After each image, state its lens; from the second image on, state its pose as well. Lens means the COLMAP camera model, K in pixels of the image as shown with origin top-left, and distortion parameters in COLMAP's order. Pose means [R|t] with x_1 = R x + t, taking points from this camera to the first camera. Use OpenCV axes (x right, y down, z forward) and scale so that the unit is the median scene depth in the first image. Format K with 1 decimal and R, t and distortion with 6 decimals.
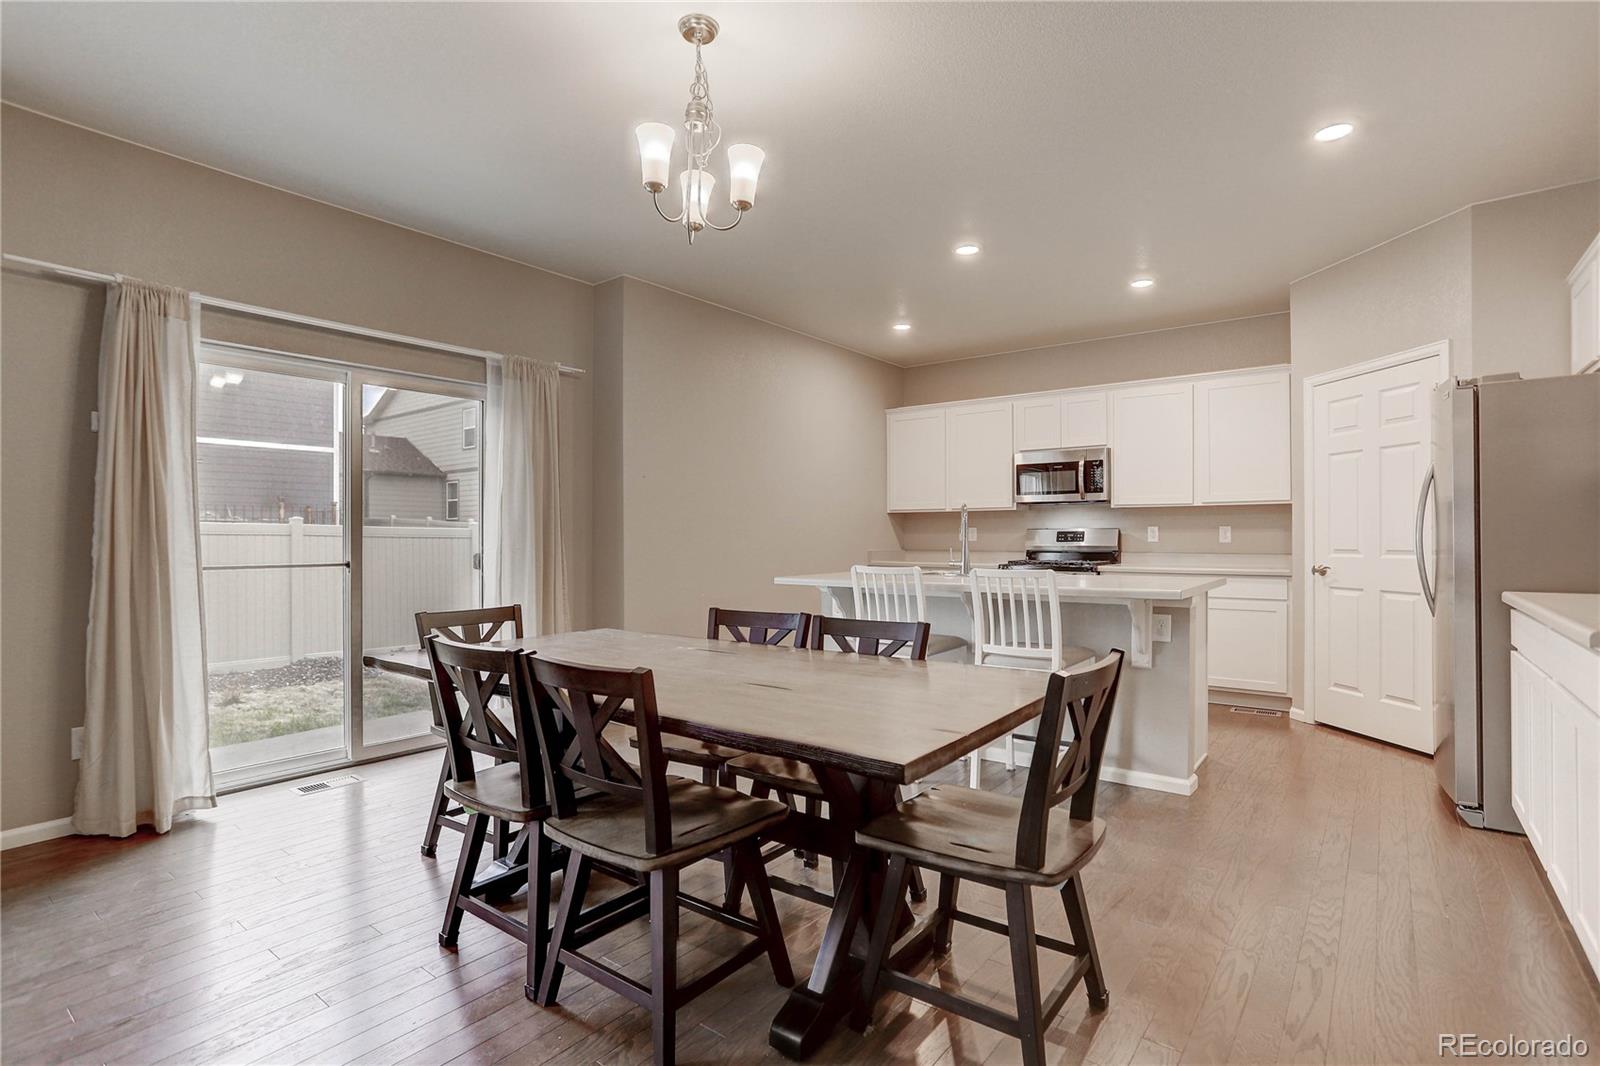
lens RADIAL K [[773.1, 0, 791.3], [0, 773.1, 531.0], [0, 0, 1]] dist [-0.033202, 0.006438]
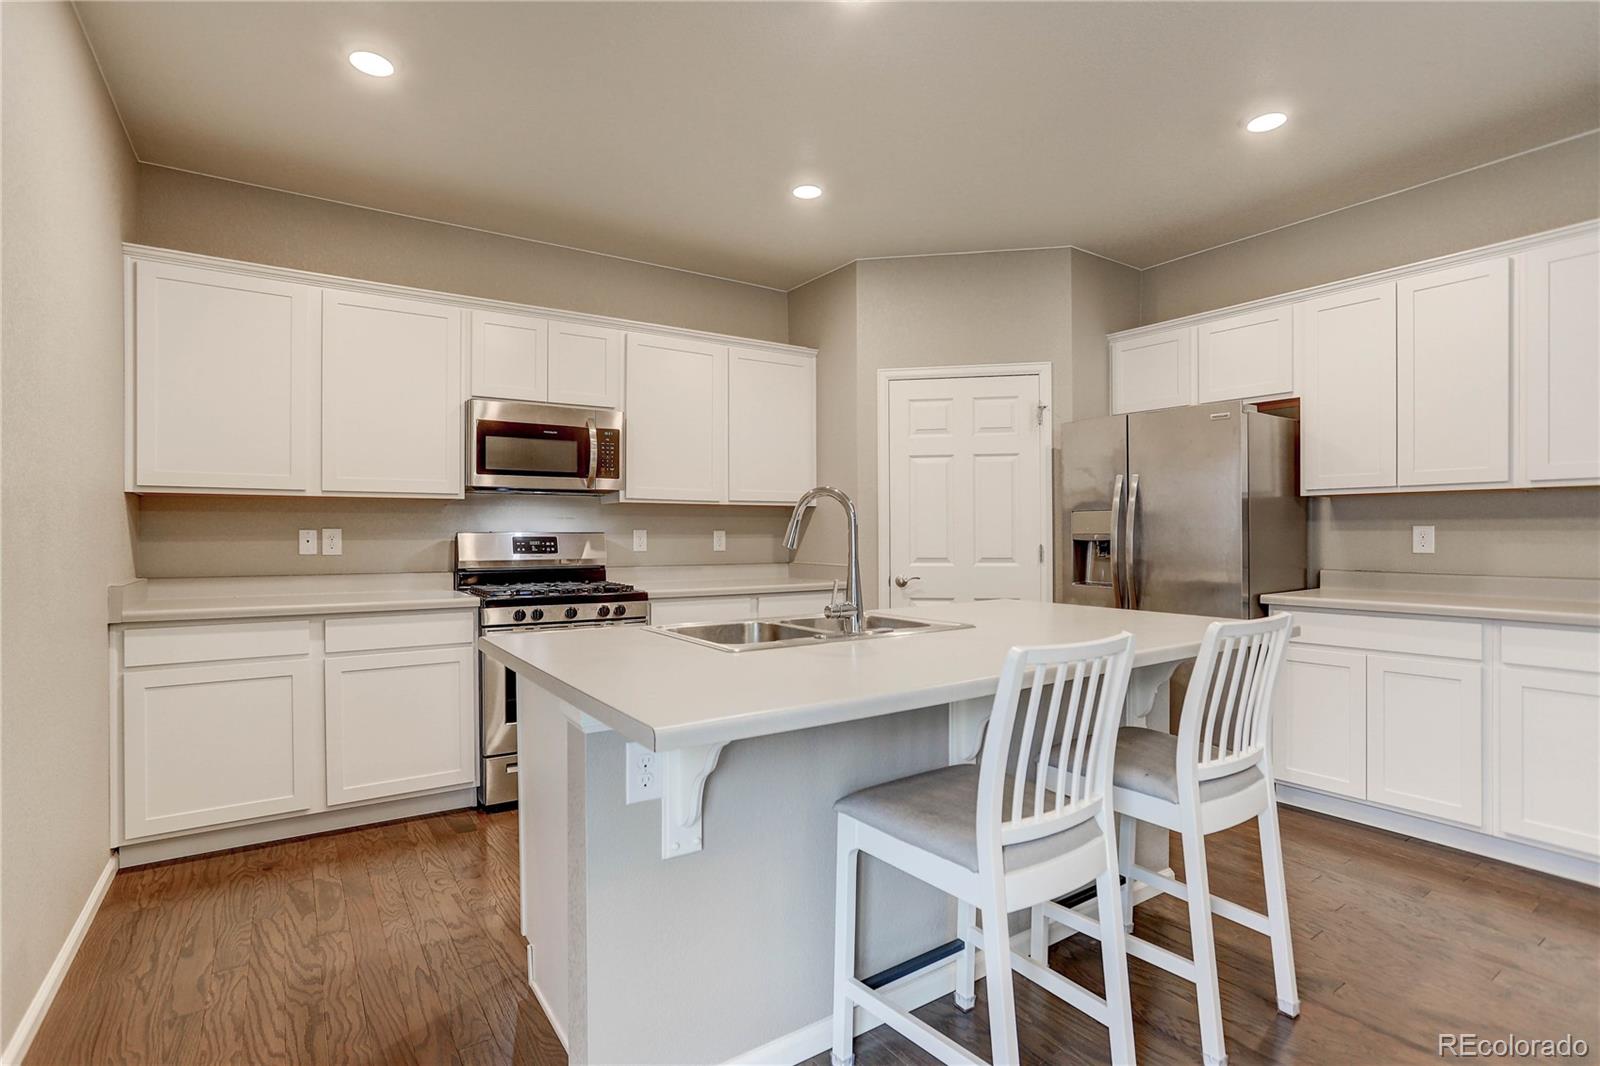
lens RADIAL K [[773.1, 0, 803.8], [0, 773.1, 540.2], [0, 0, 1]] dist [-0.033202, 0.006438]
pose [[0.310908, -0.010159, 0.950386, -0.196793], [-0.009358, 0.999862, 0.013749, -0.008371], [-0.950394, -0.013168, 0.310770, 0.679985]]
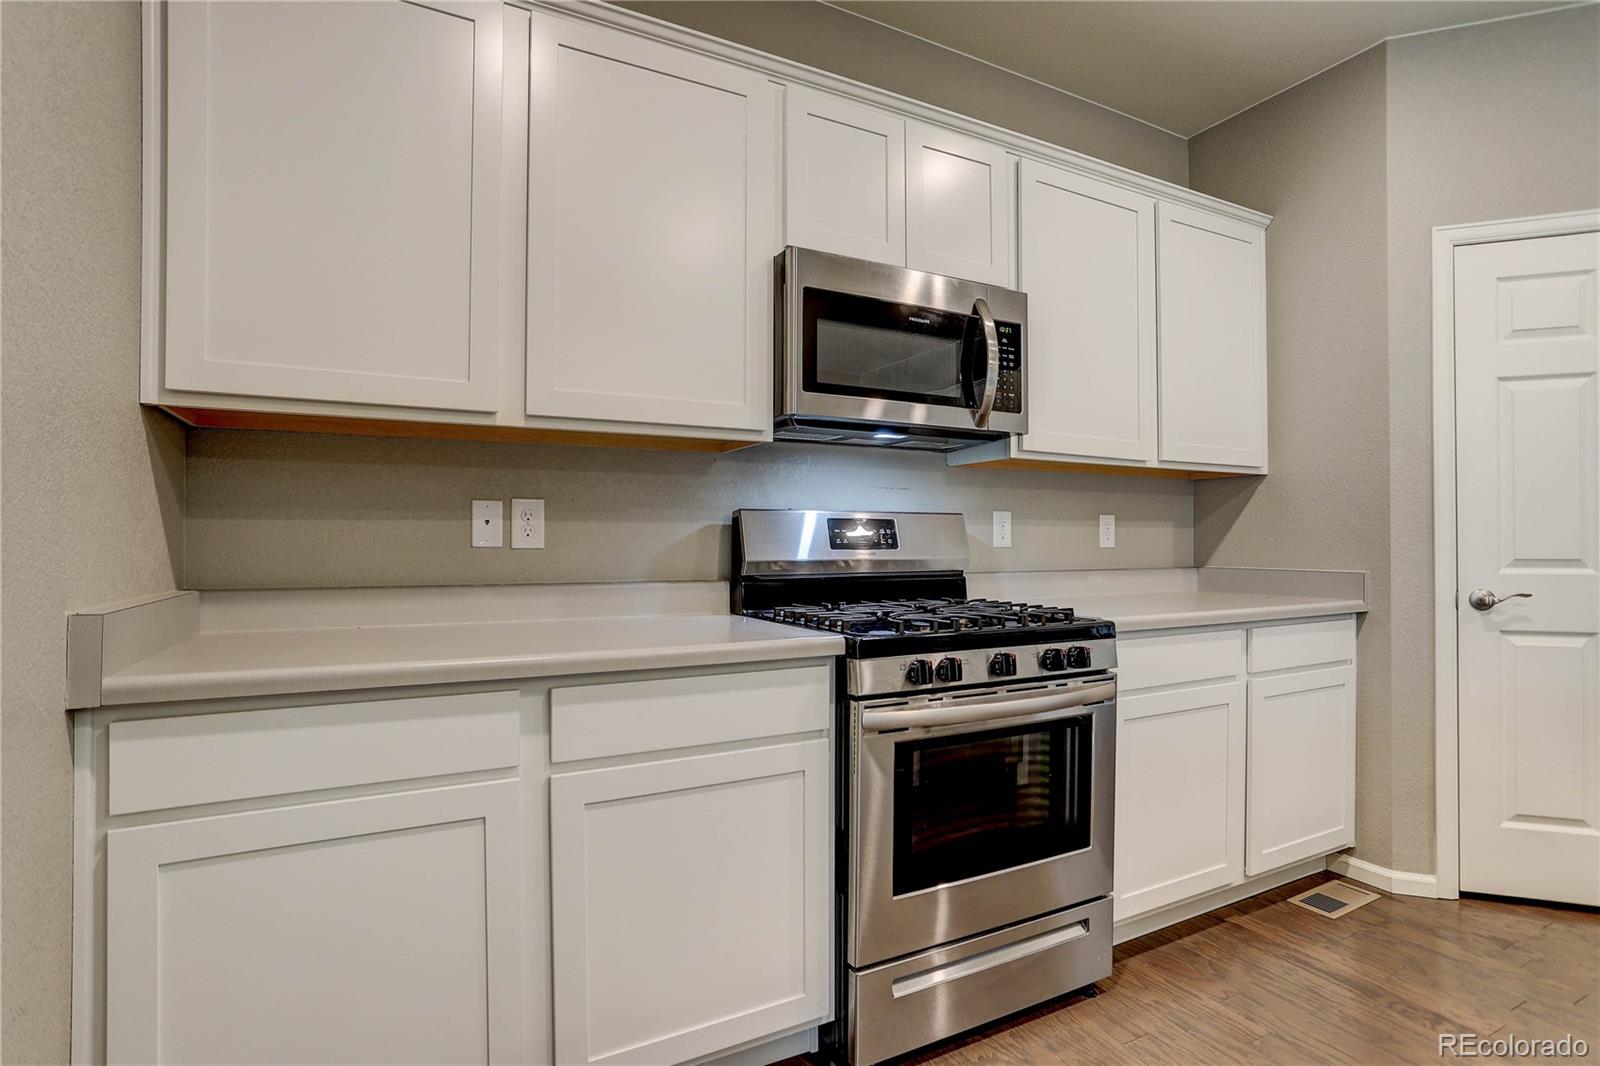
lens RADIAL K [[773.1, 0, 793.4], [0, 773.1, 532.2], [0, 0, 1]] dist [-0.033202, 0.006438]
pose [[0.414281, 0.009021, 0.910104, 0.025983], [-0.009334, 0.999940, -0.005663, 0.010278], [-0.910101, -0.006149, 0.414340, 1.007236]]
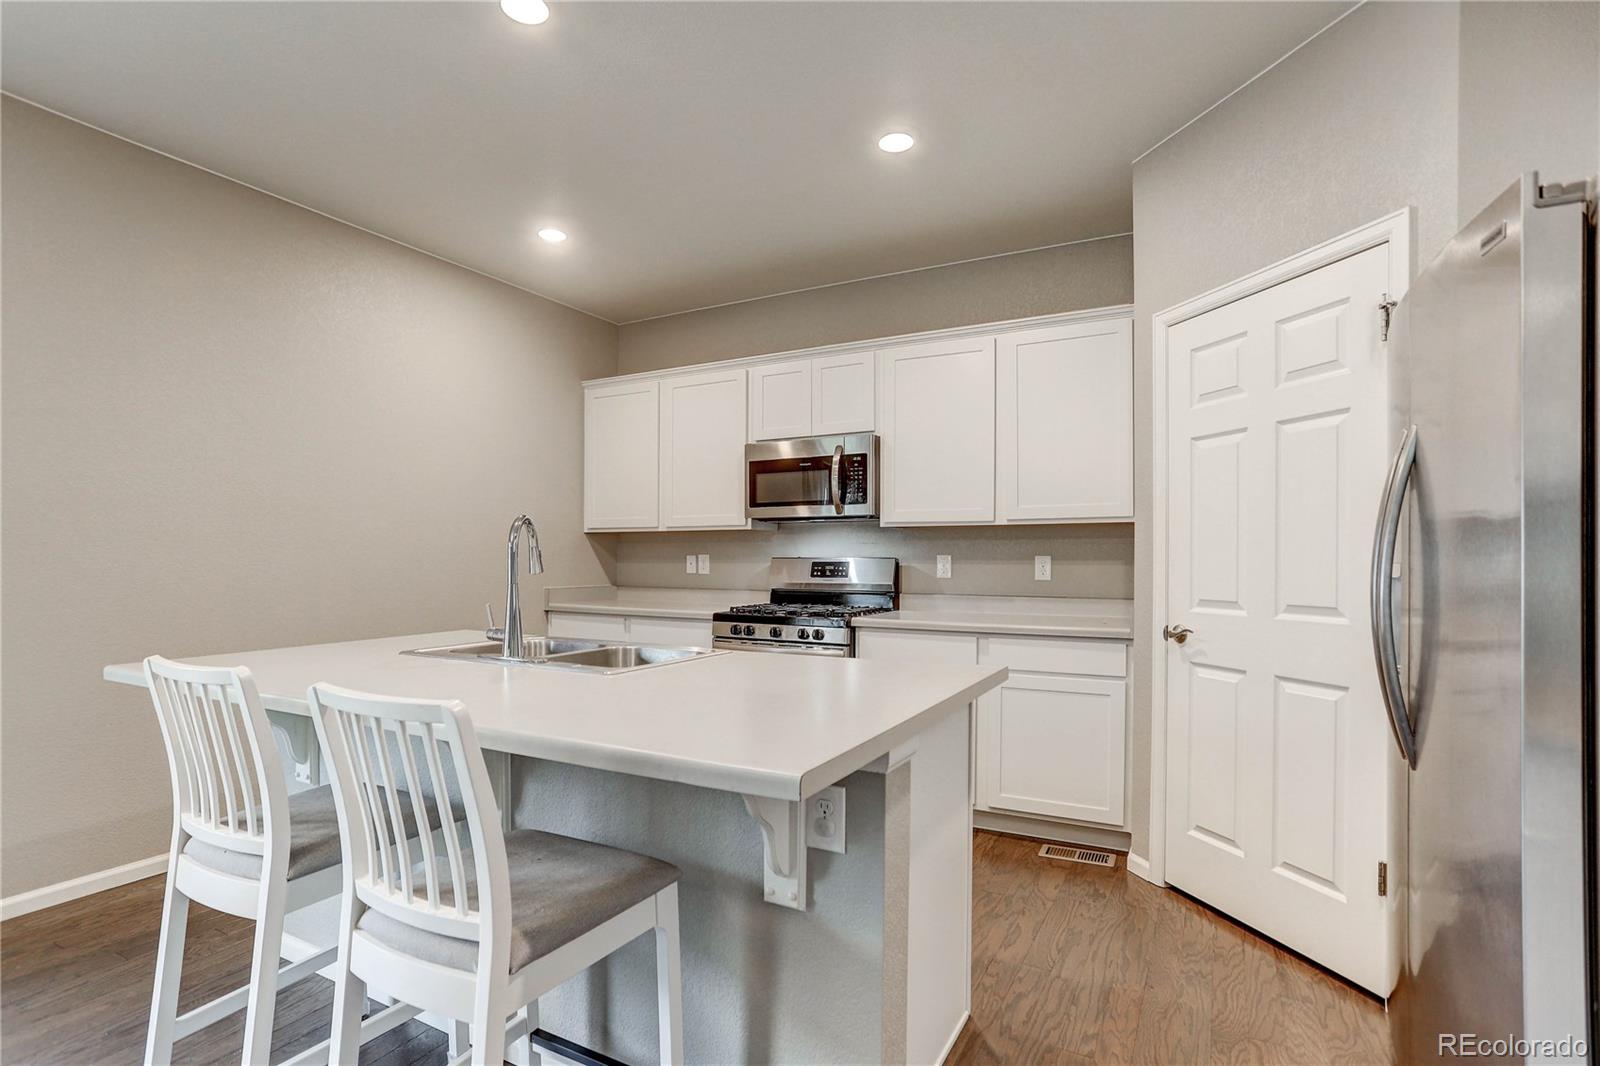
lens RADIAL K [[808.5, 0, 766.1], [0, 808.5, 554.5], [0, 0, 1]] dist [-0.034986, 0.001826]
pose [[0.990146, 0.002353, 0.140022, 0.238783], [-0.003202, 0.999978, 0.005836, -0.011111], [-0.140005, -0.006227, 0.990131, 0.351612]]
